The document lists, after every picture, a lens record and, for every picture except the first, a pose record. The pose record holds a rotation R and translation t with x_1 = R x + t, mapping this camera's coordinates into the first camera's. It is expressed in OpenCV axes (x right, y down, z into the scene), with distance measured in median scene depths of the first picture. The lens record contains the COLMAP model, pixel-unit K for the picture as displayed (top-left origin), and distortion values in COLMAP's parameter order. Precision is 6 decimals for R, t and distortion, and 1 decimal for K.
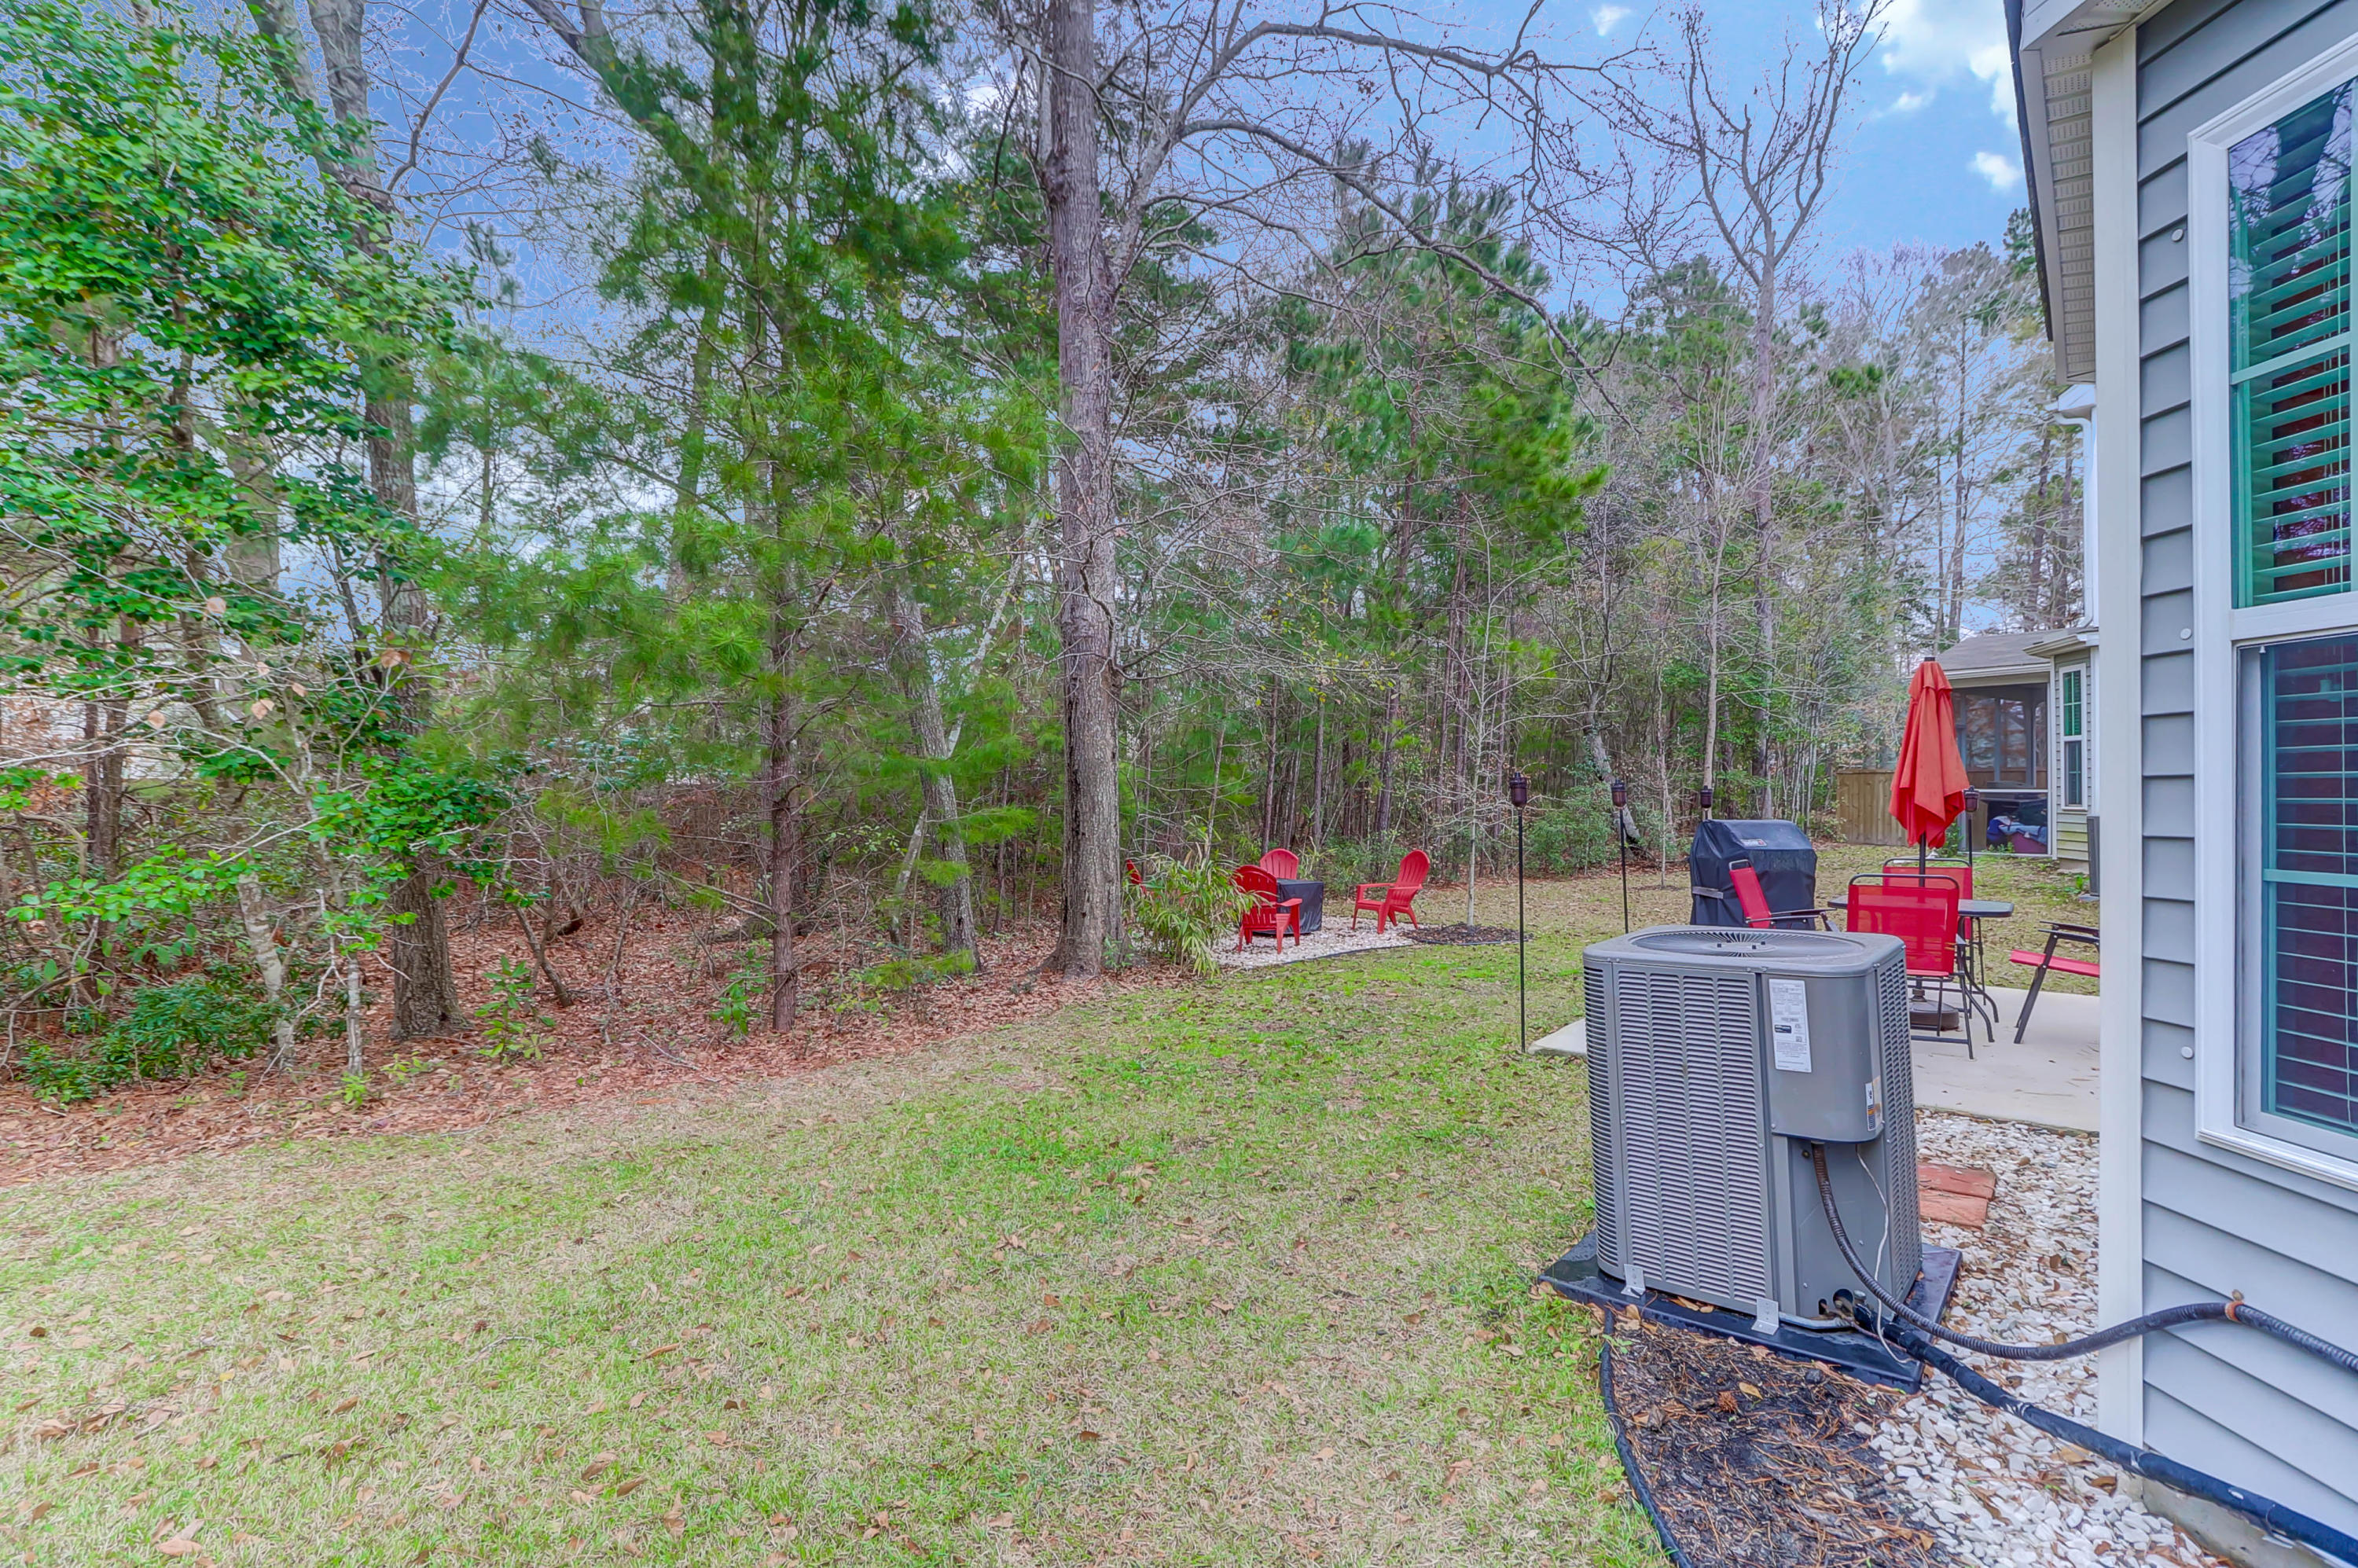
lens RADIAL K [[1071.8, 0, 1179.0], [0, 1071.8, 784.0], [0, 0, 1]] dist [0.000543, 0.000229]
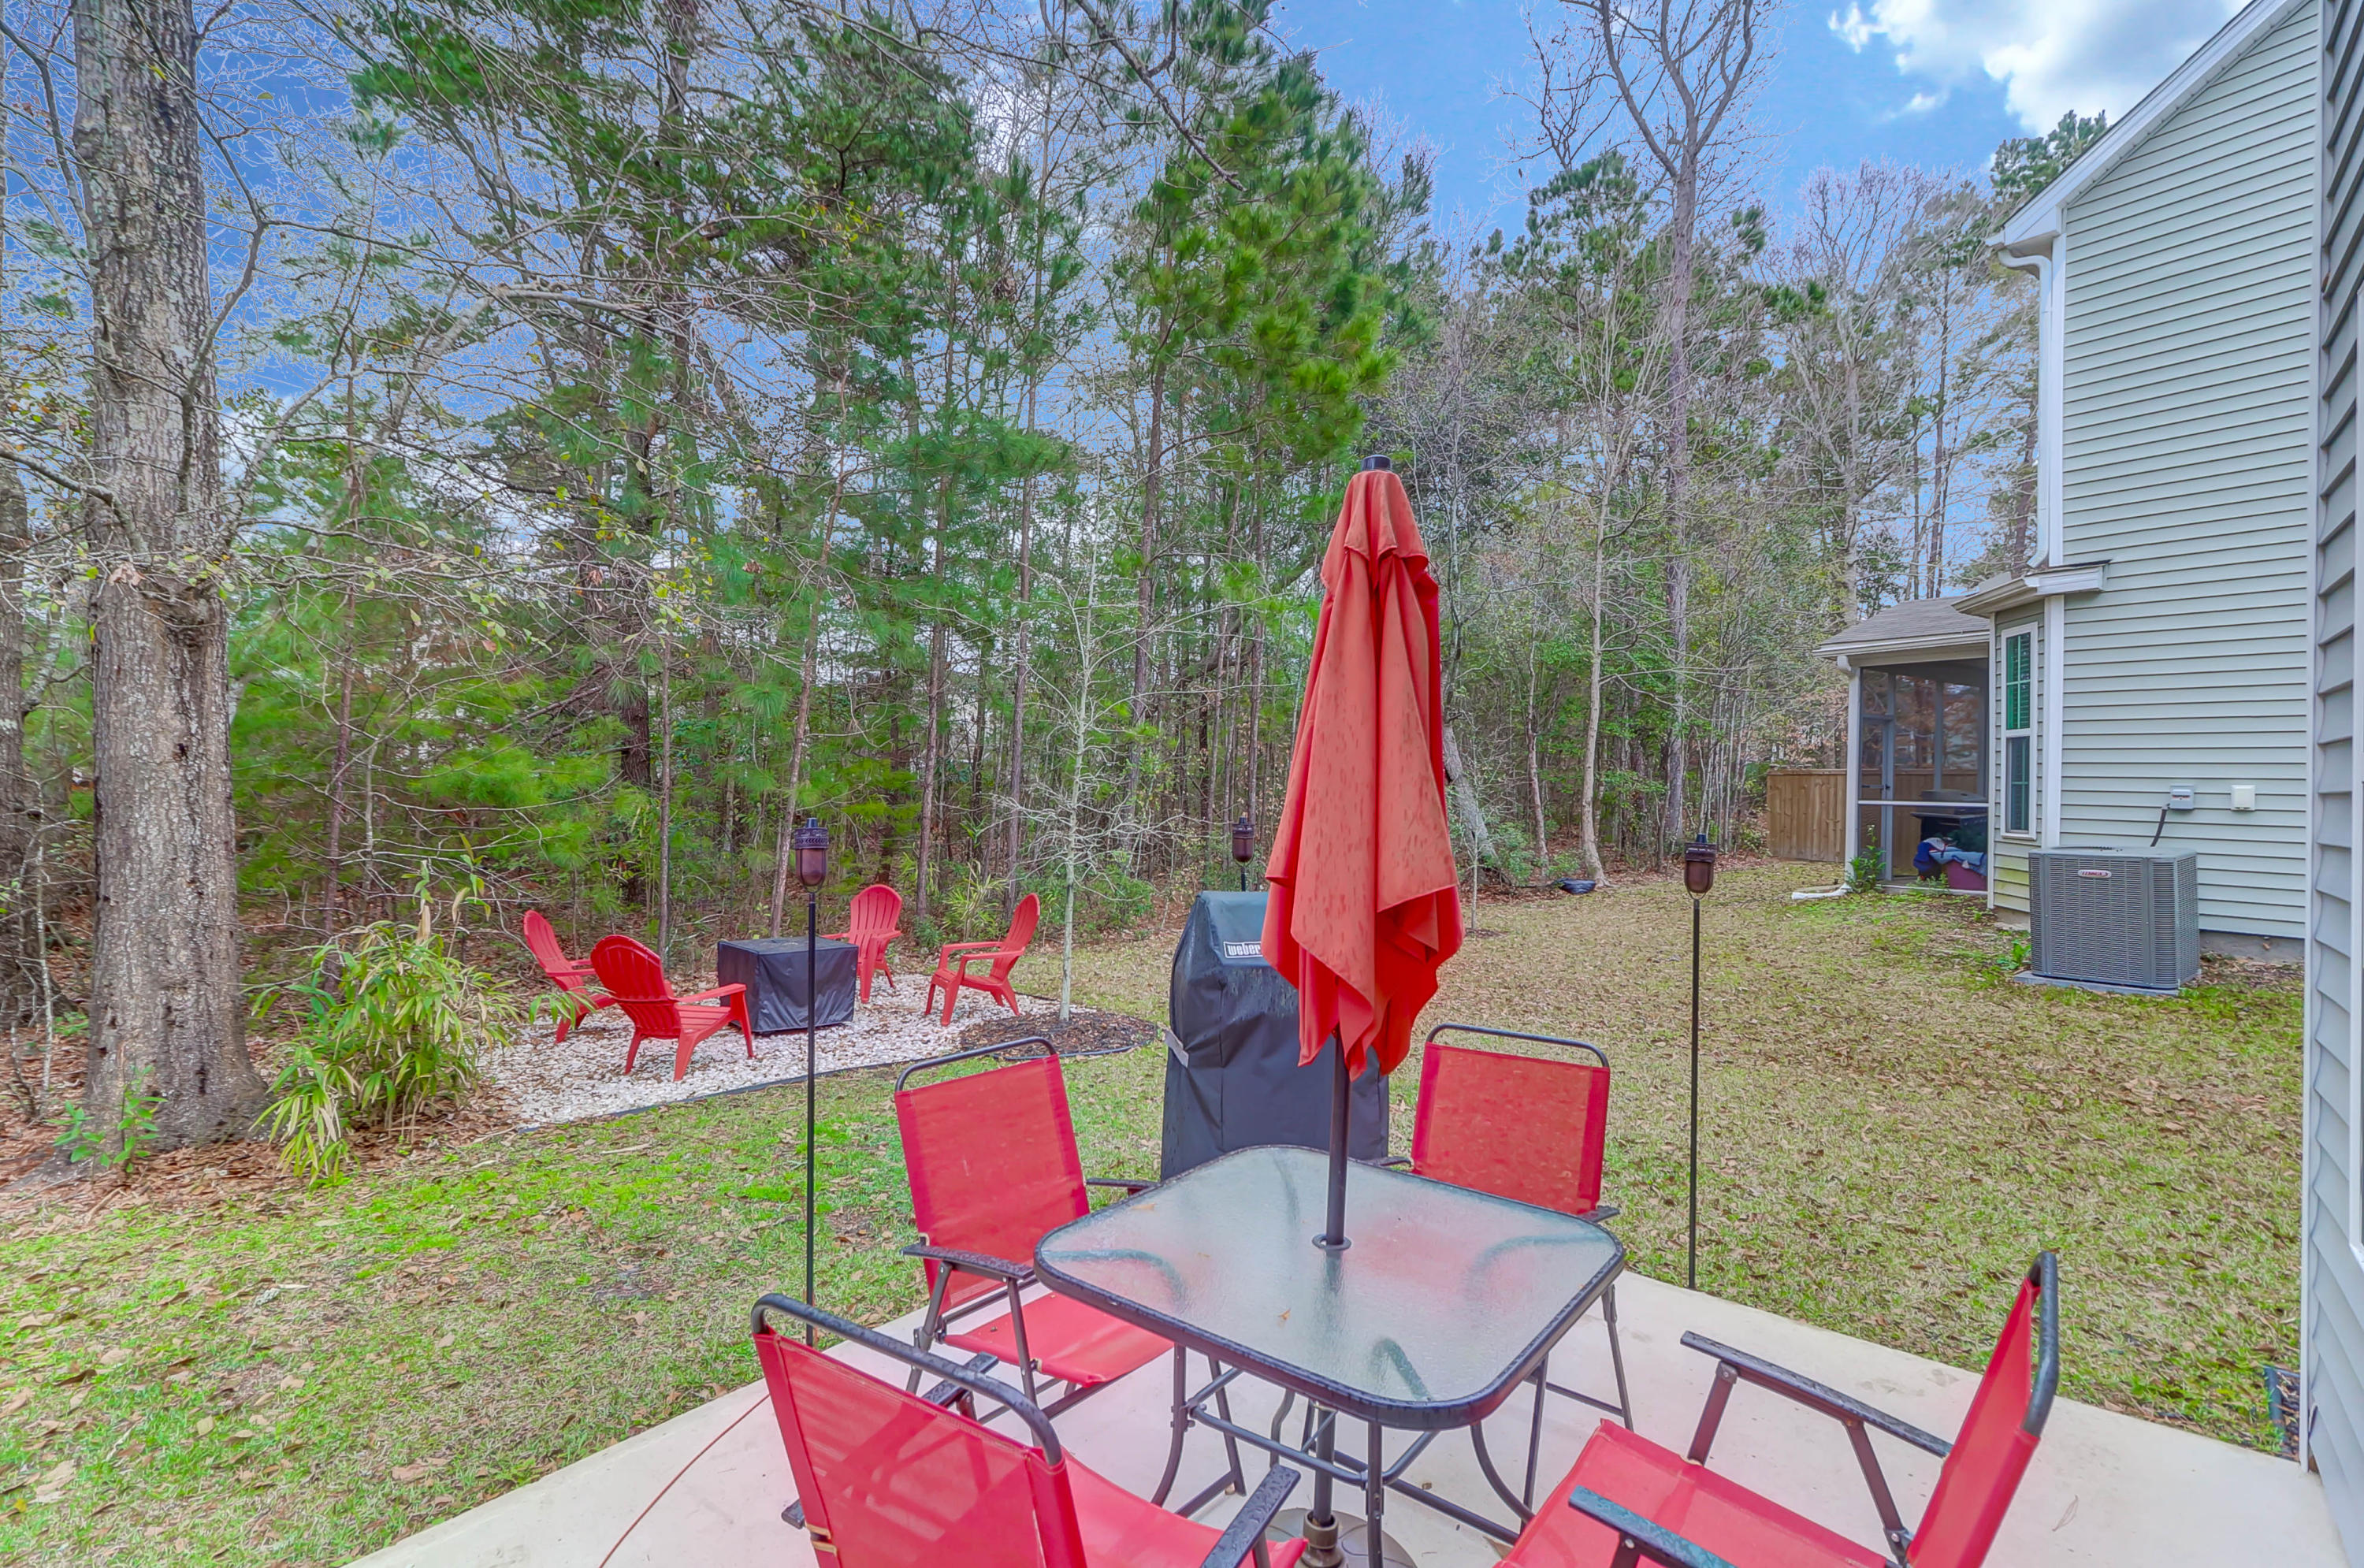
lens RADIAL K [[1078.3, 0, 1180.3], [0, 1078.3, 795.3], [0, 0, 1]] dist [-0.000763, -0.000426]
pose [[0.999967, 0.005640, 0.005841, 0.184183], [-0.005739, 0.999839, 0.016986, -0.007155], [-0.005744, -0.017019, 0.999839, 0.196602]]
